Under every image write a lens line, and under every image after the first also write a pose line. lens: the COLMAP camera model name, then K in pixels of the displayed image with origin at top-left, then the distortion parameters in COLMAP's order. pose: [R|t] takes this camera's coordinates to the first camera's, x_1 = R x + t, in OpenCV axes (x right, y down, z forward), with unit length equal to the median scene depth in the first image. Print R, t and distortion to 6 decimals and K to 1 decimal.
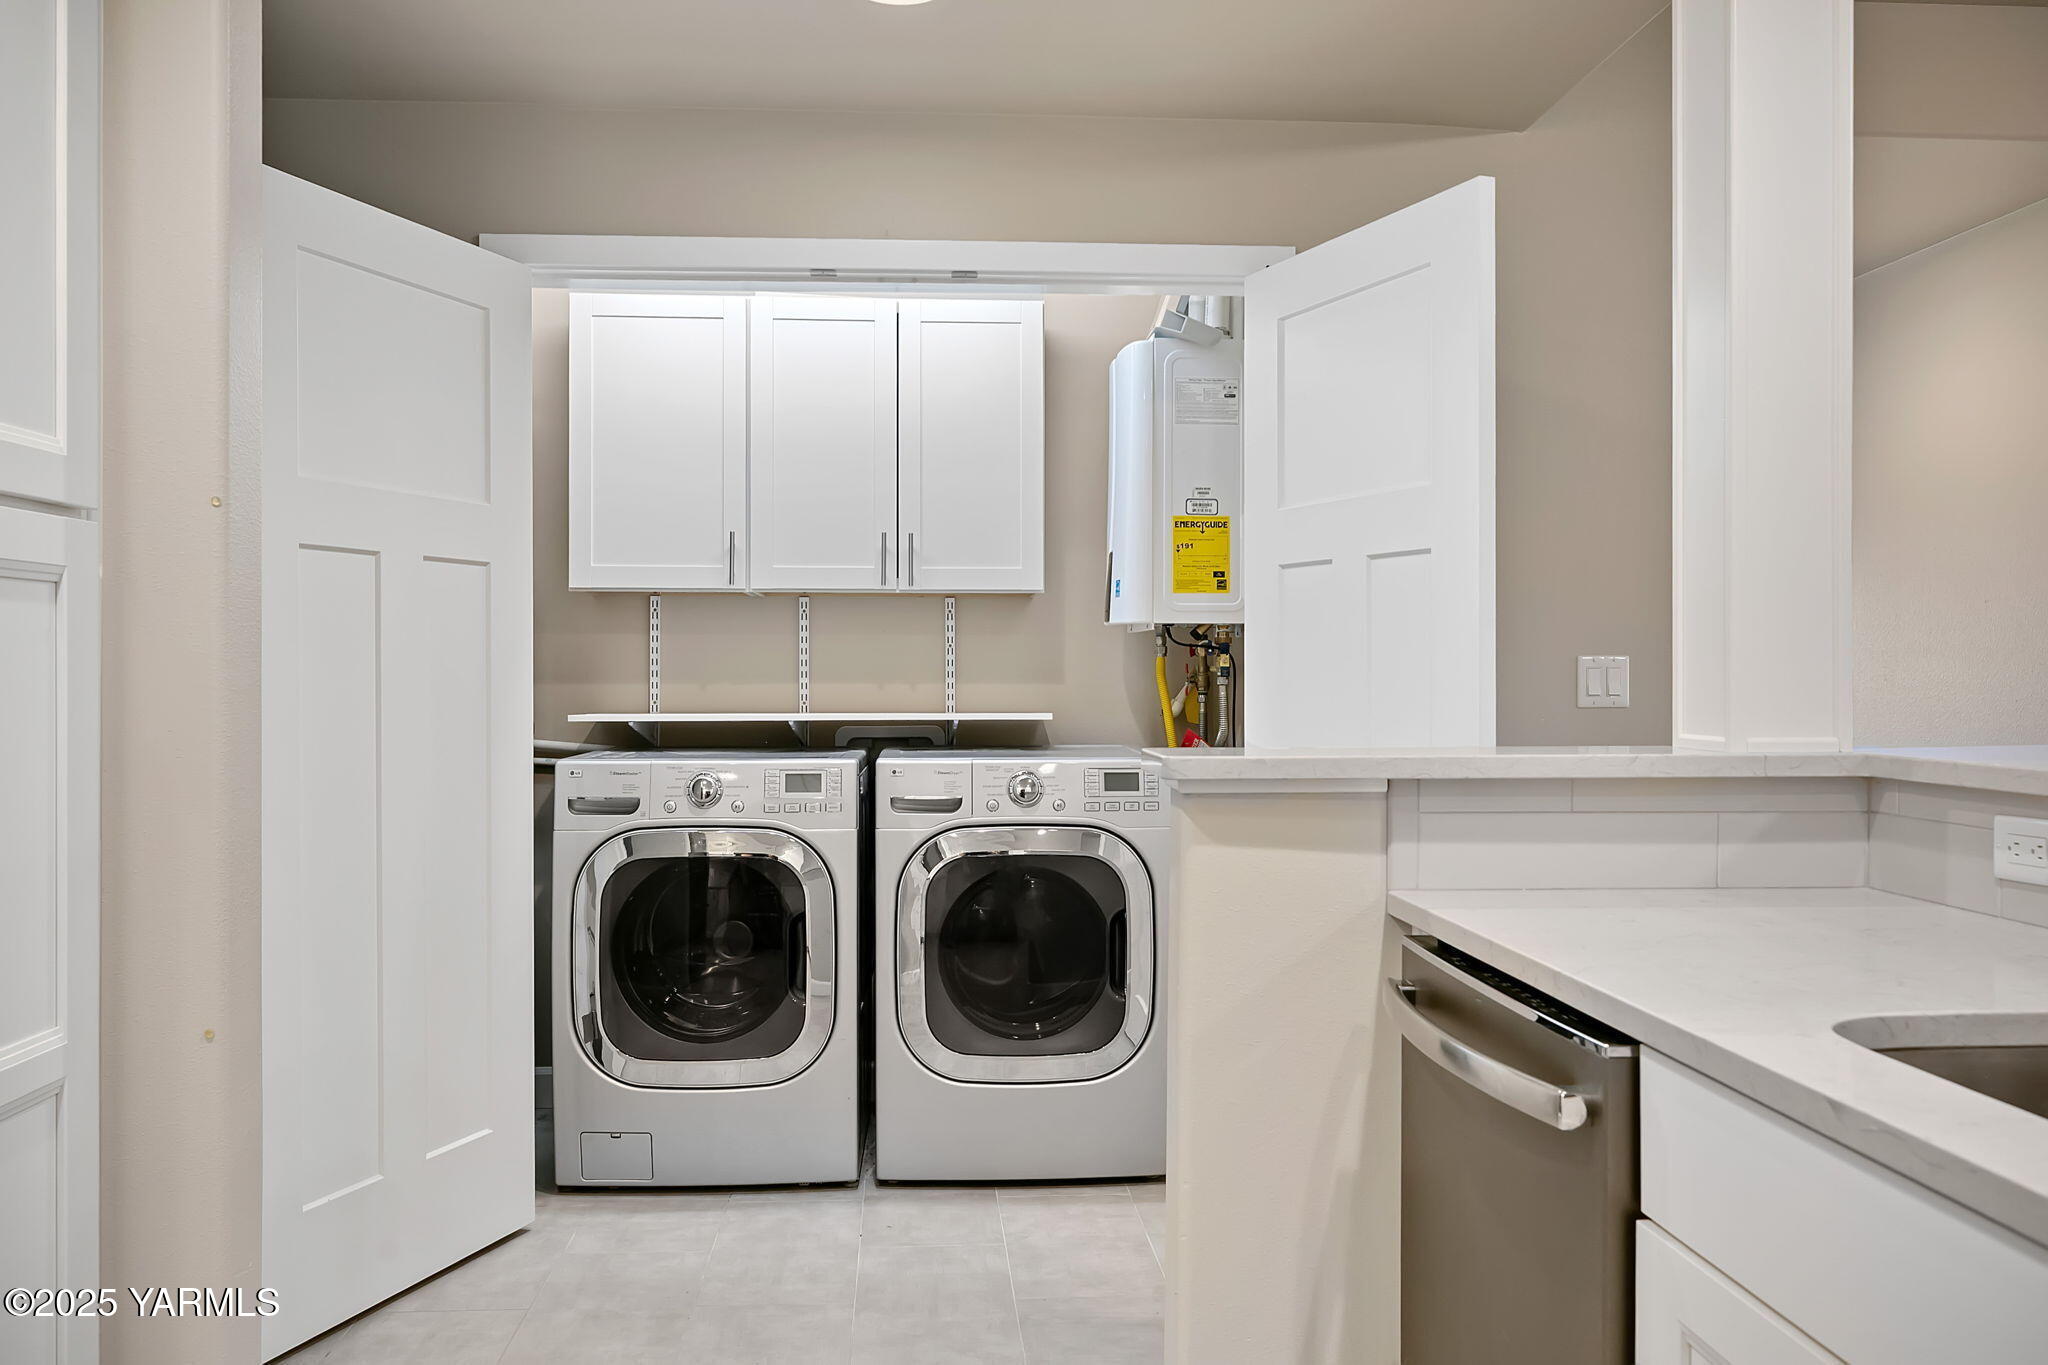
lens RADIAL K [[1637.4, 0, 1020.3], [0, 1637.4, 681.5], [0, 0, 1]] dist [0.048228, 0.011120]
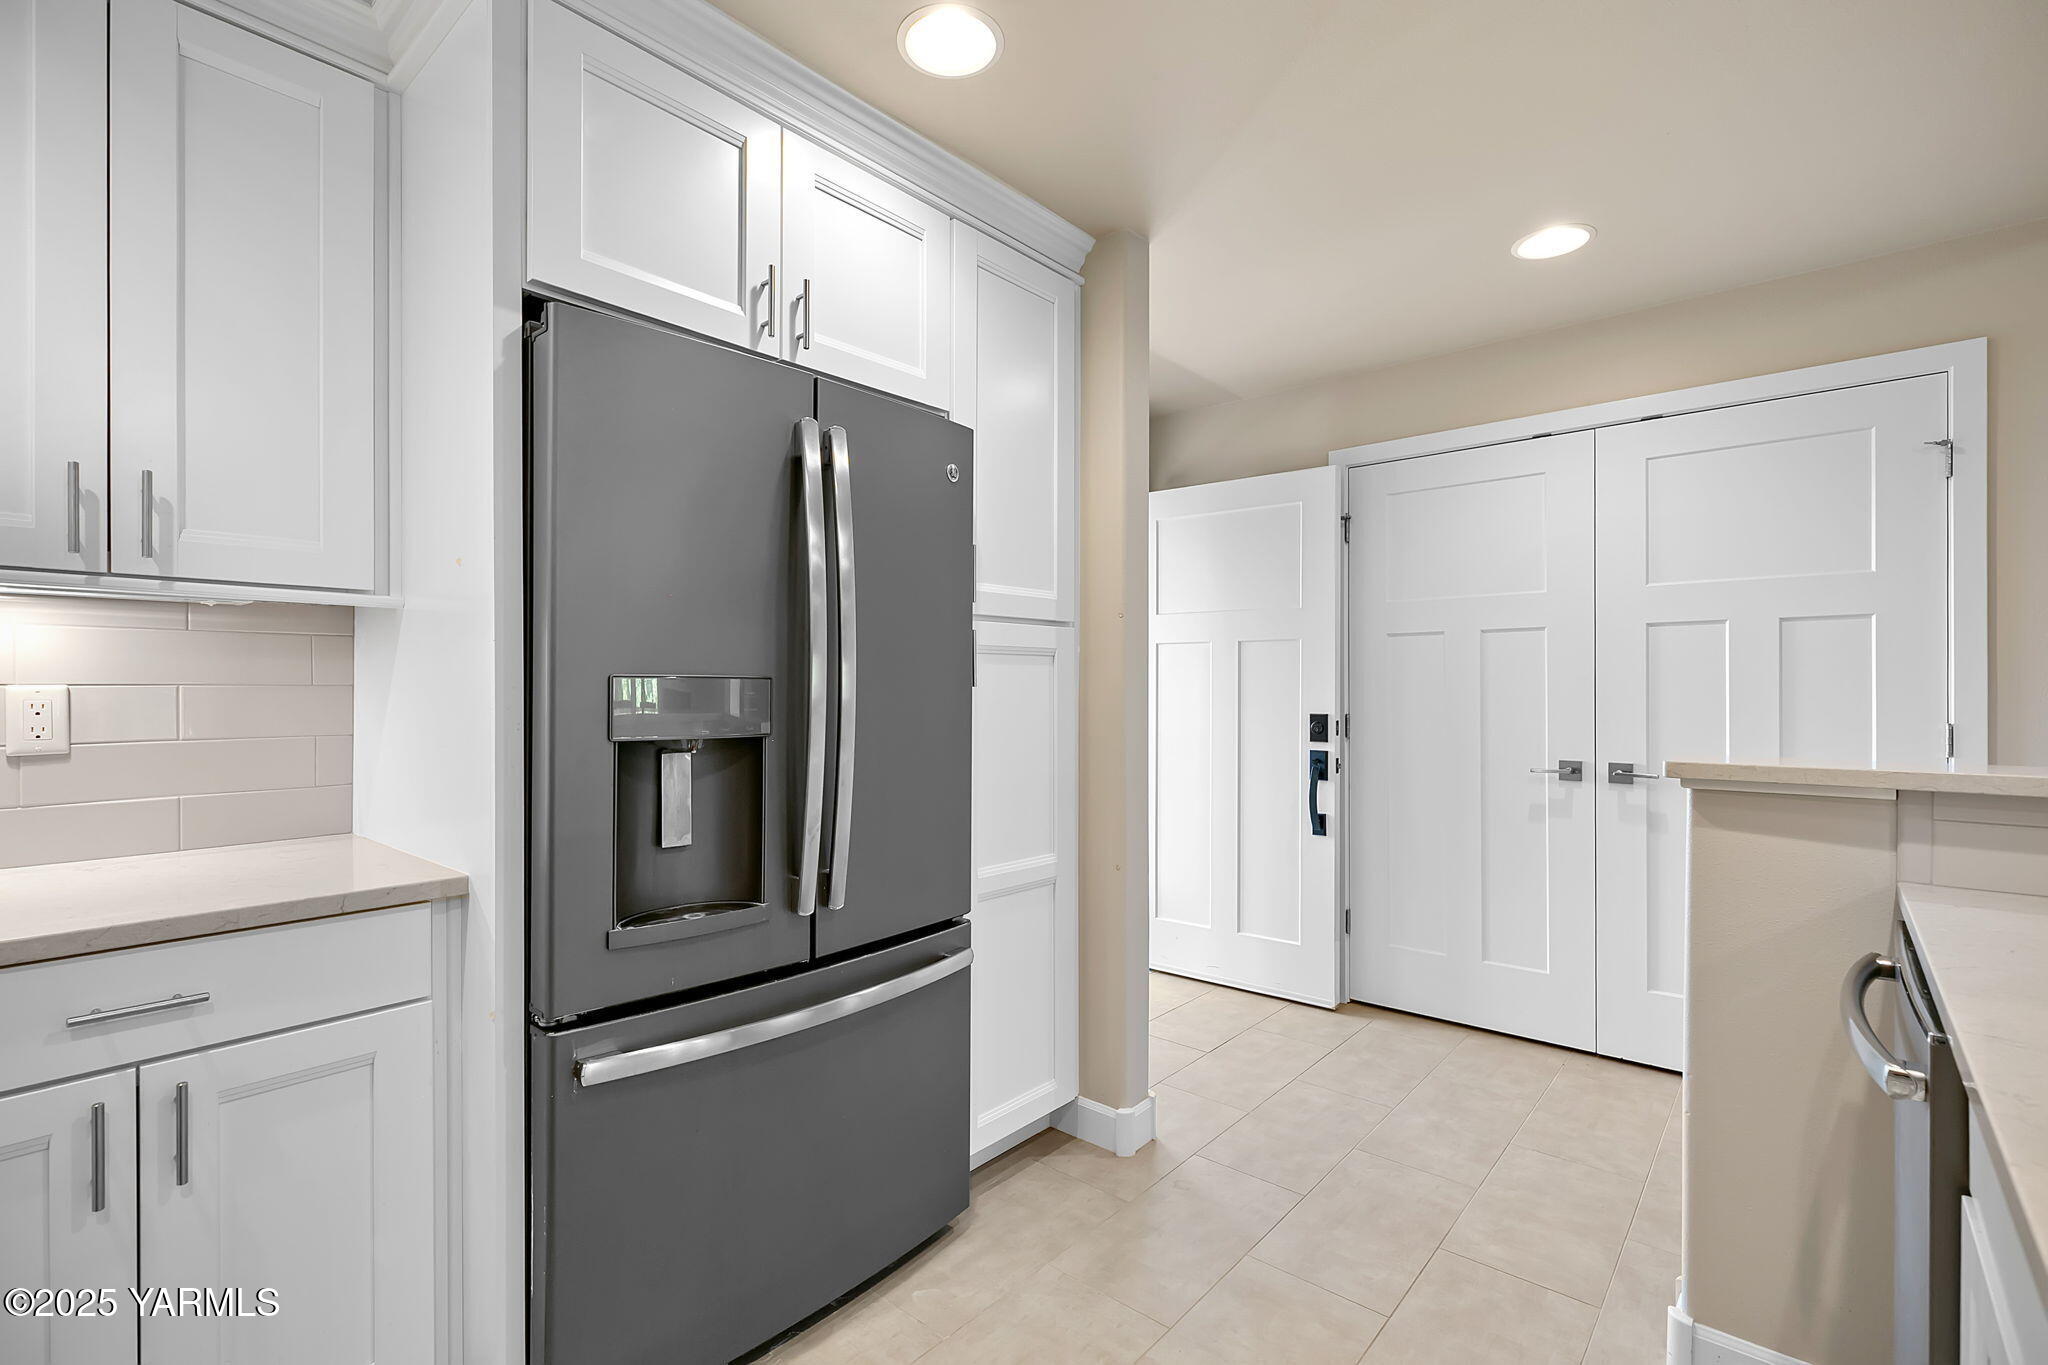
lens RADIAL K [[928.6, 0, 1022.9], [0, 928.6, 686.8], [0, 0, 1]] dist [0.004949, 0.000692]
pose [[0.717100, -0.001545, -0.696969, 0.246751], [-0.001900, 0.999989, -0.004172, -0.011856], [0.696968, 0.004316, 0.717089, 0.065539]]
